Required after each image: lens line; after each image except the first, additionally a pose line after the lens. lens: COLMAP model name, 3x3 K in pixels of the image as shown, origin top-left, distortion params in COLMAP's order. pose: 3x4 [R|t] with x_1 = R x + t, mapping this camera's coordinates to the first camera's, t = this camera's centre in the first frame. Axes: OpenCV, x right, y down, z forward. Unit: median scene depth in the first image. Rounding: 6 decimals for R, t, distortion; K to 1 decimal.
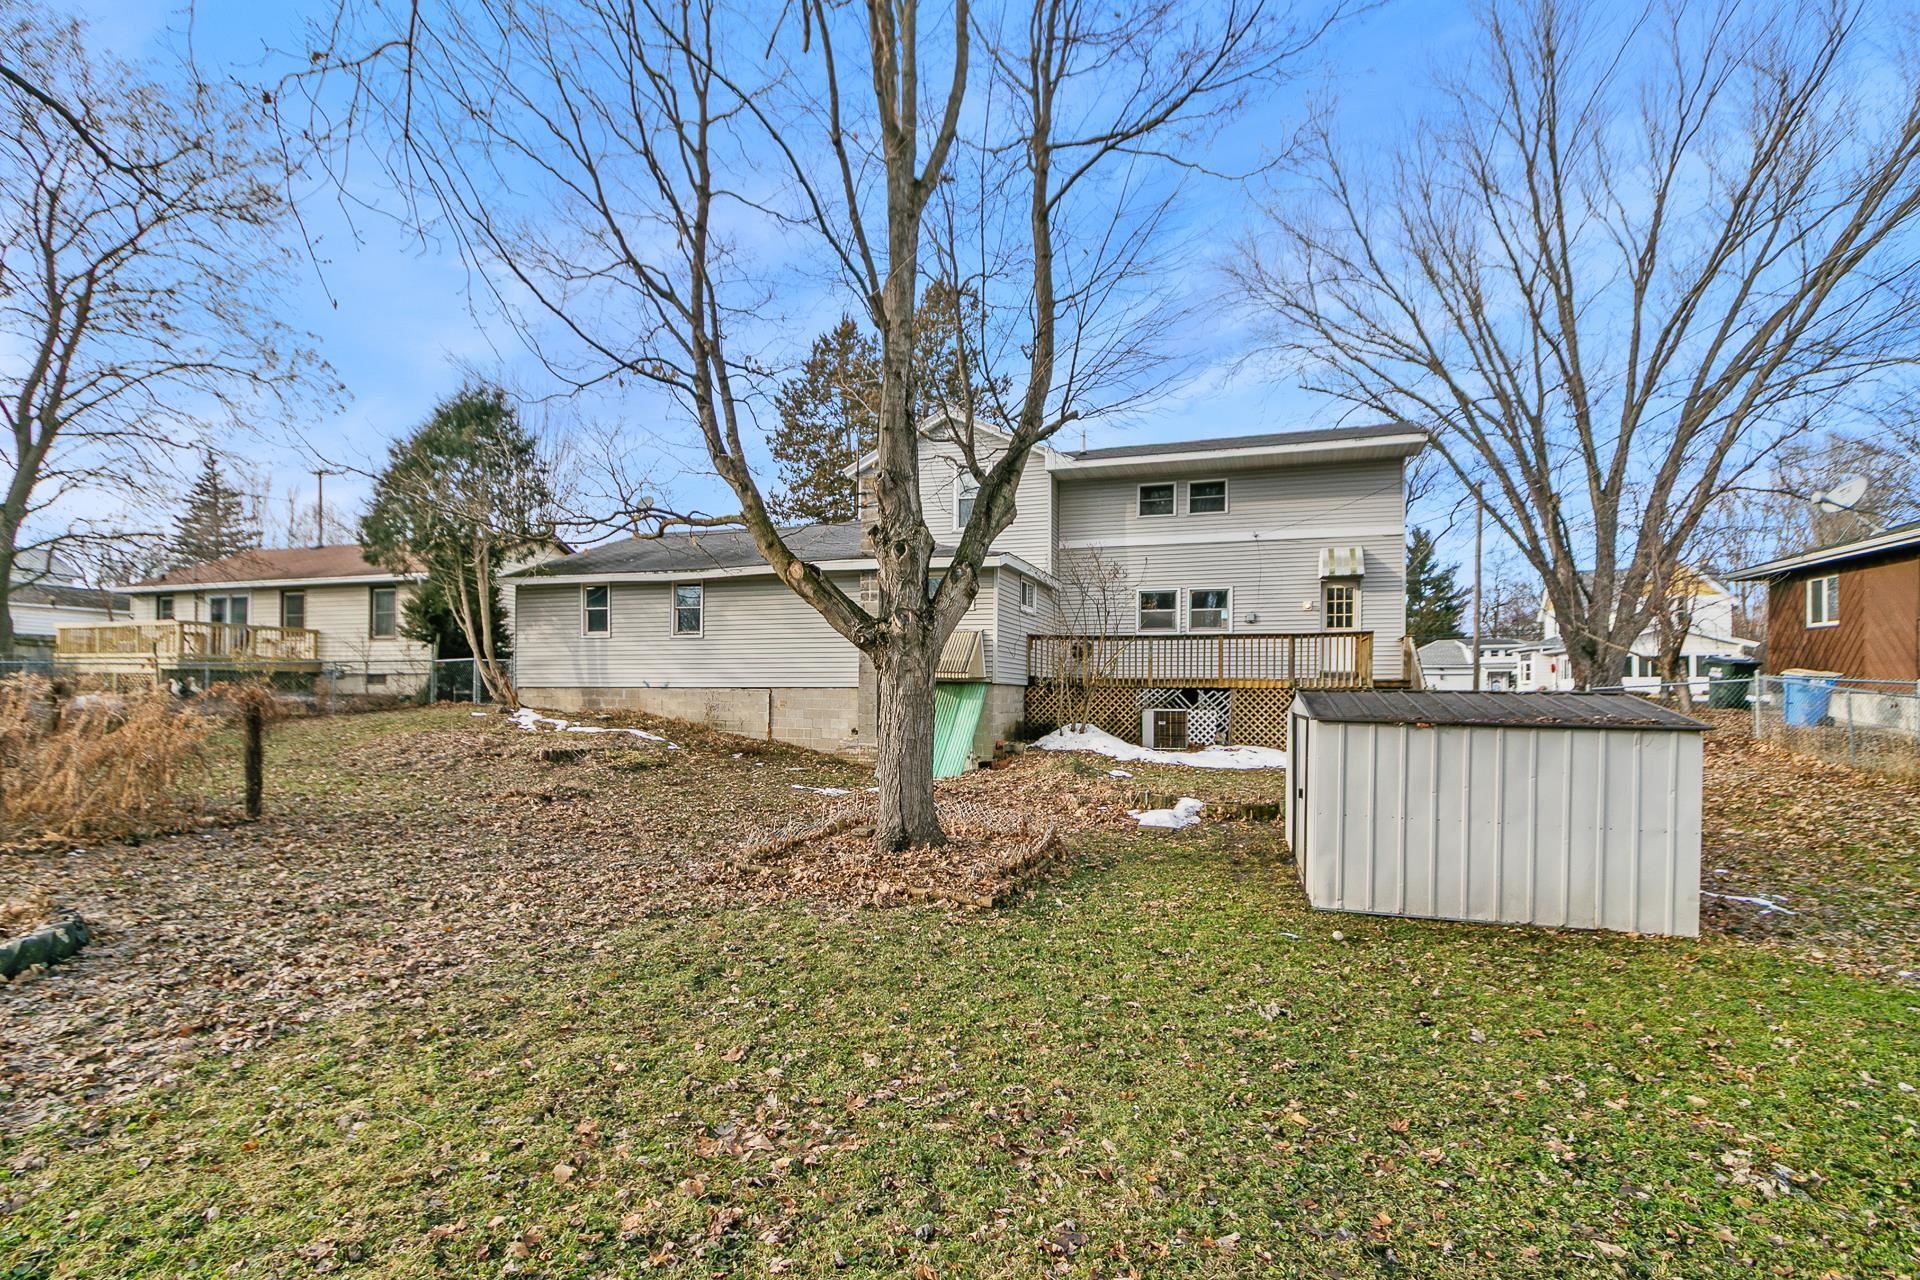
lens RADIAL K [[870.7, 0, 993.6], [0, 870.7, 673.2], [0, 0, 1]] dist [-0.000517, -0.001232]
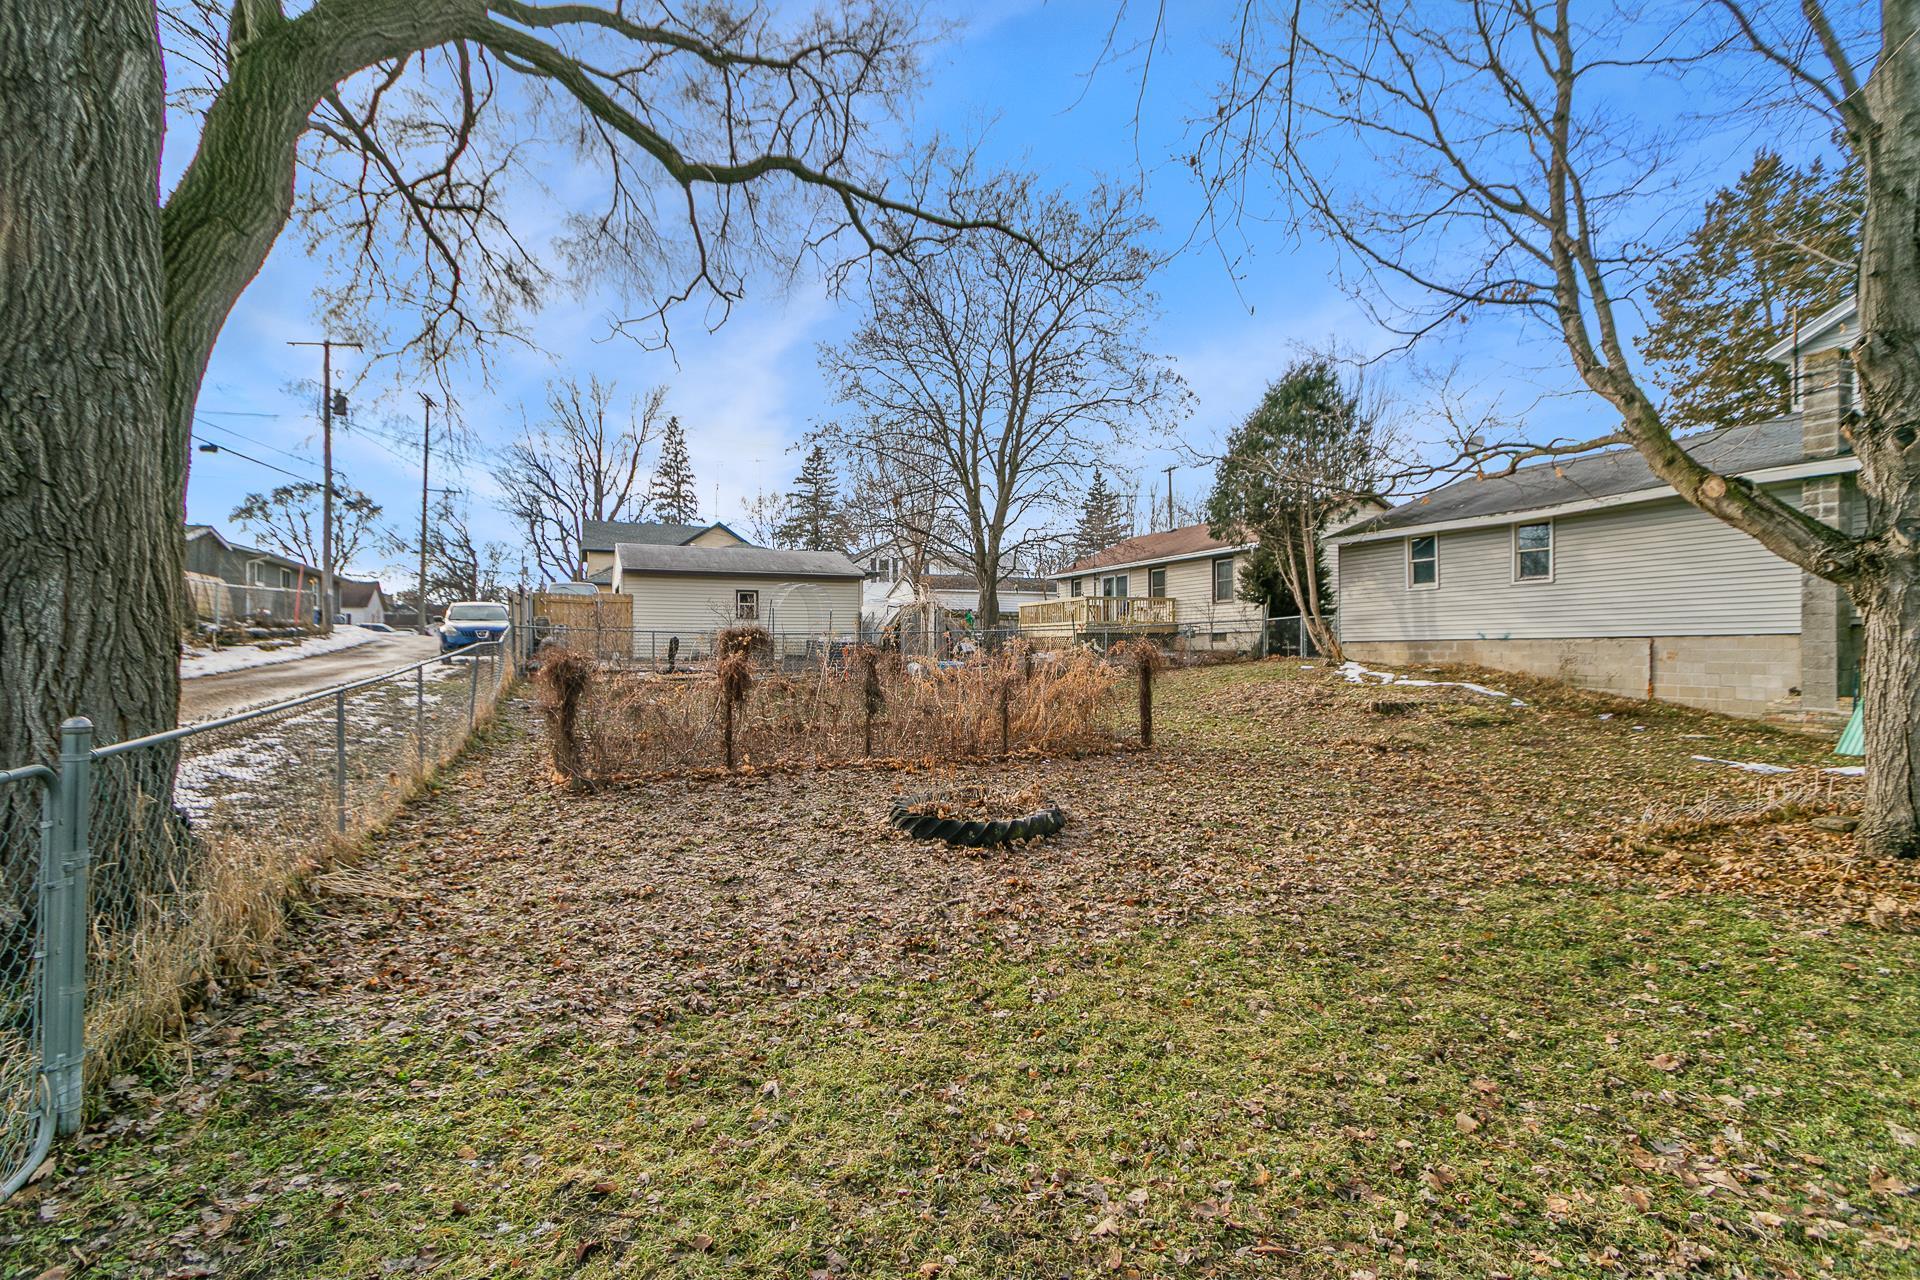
lens RADIAL K [[870.7, 0, 965.5], [0, 870.7, 643.5], [0, 0, 1]] dist [-0.000517, -0.001232]
pose [[0.665979, -0.012733, -0.745861, -0.083990], [0.019198, 0.999816, 0.000073, 0.011945], [0.745723, -0.014367, 0.666101, -0.049106]]
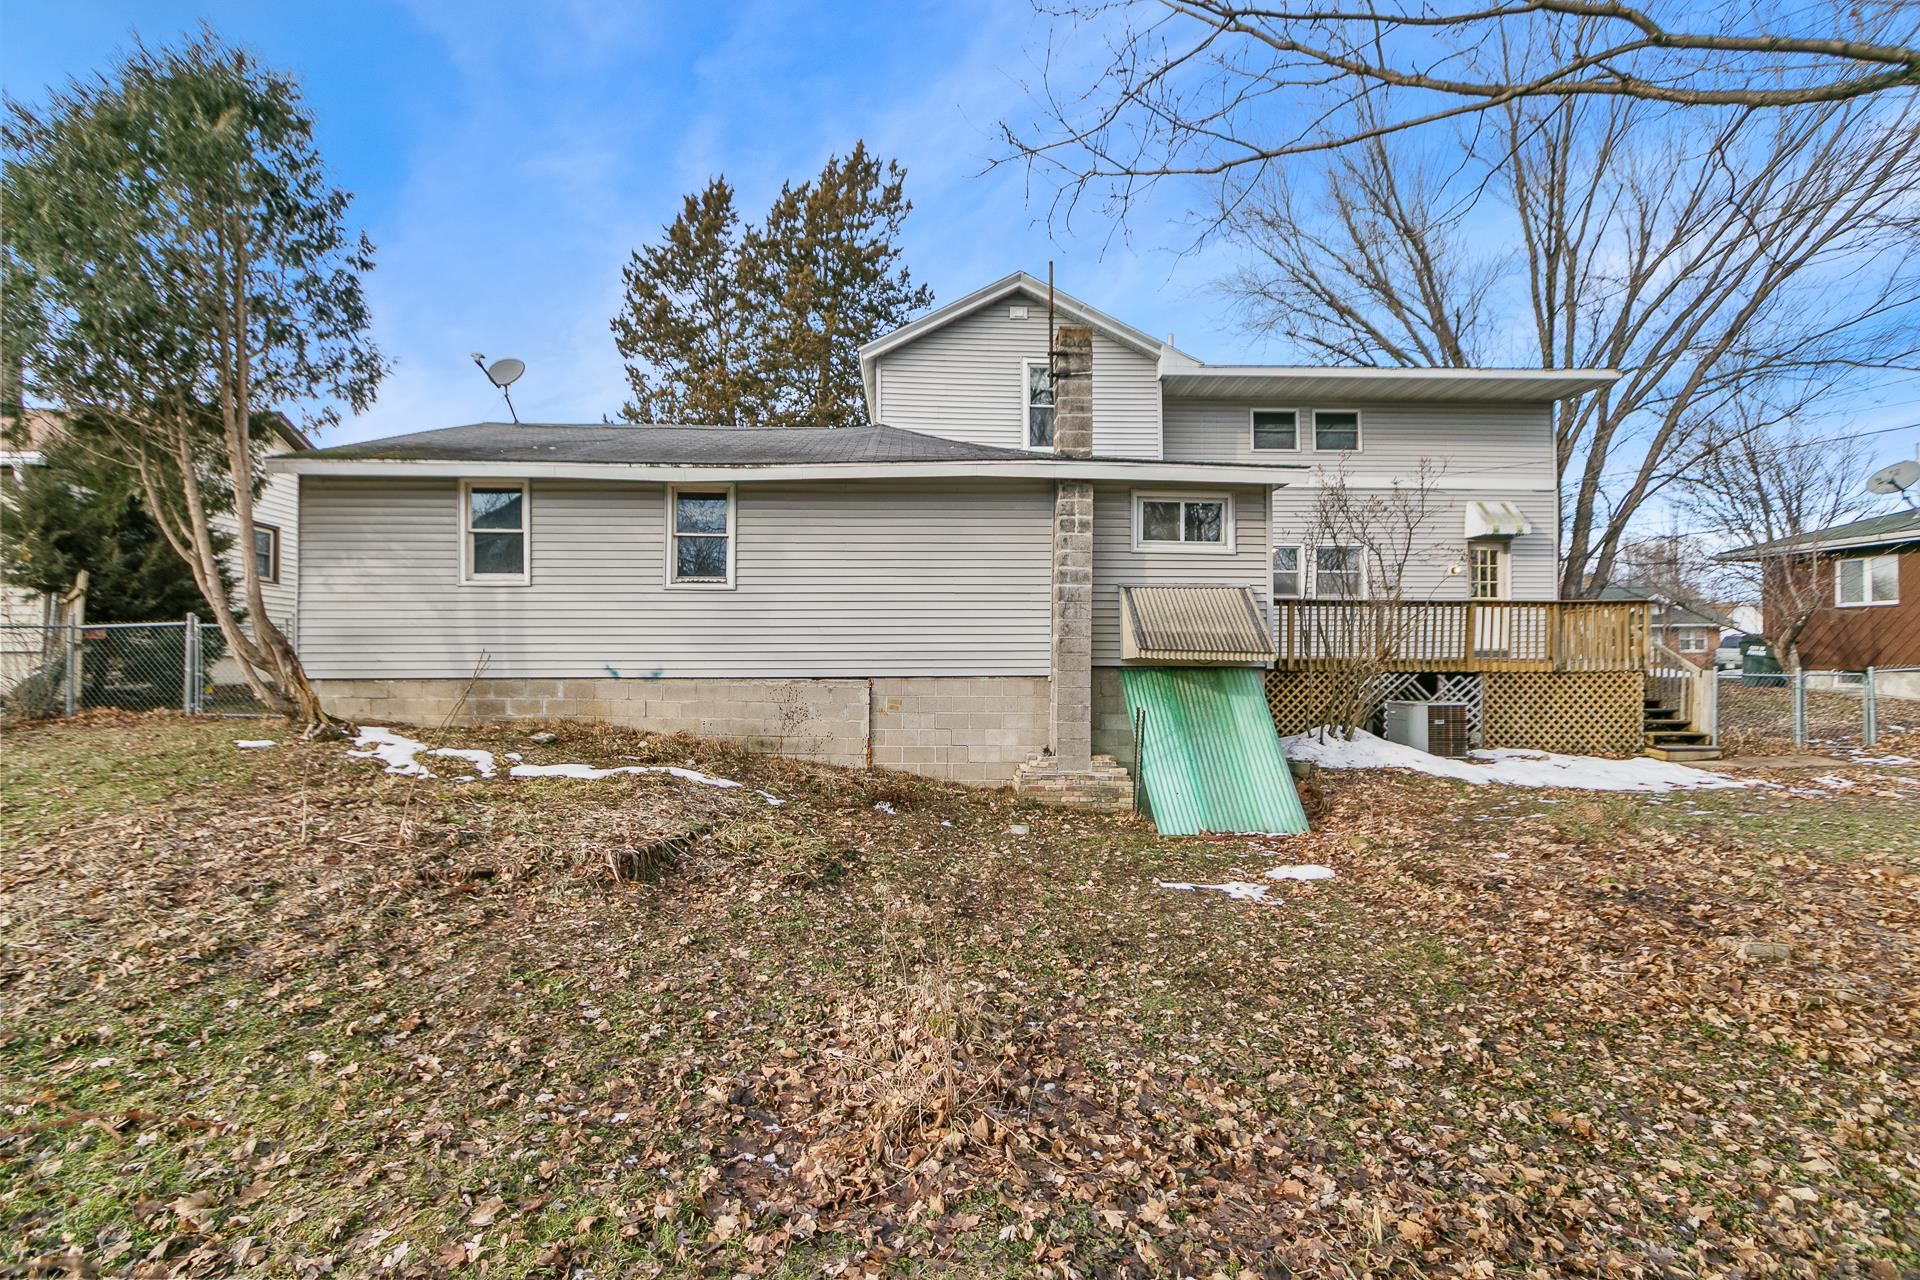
lens RADIAL K [[870.7, 0, 964.3], [0, 870.7, 641.2], [0, 0, 1]] dist [-0.000517, -0.001232]
pose [[0.936798, 0.003658, 0.349851, -0.463371], [-0.000631, 0.999961, -0.008765, -0.003070], [-0.349870, 0.007990, 0.936764, 0.503589]]
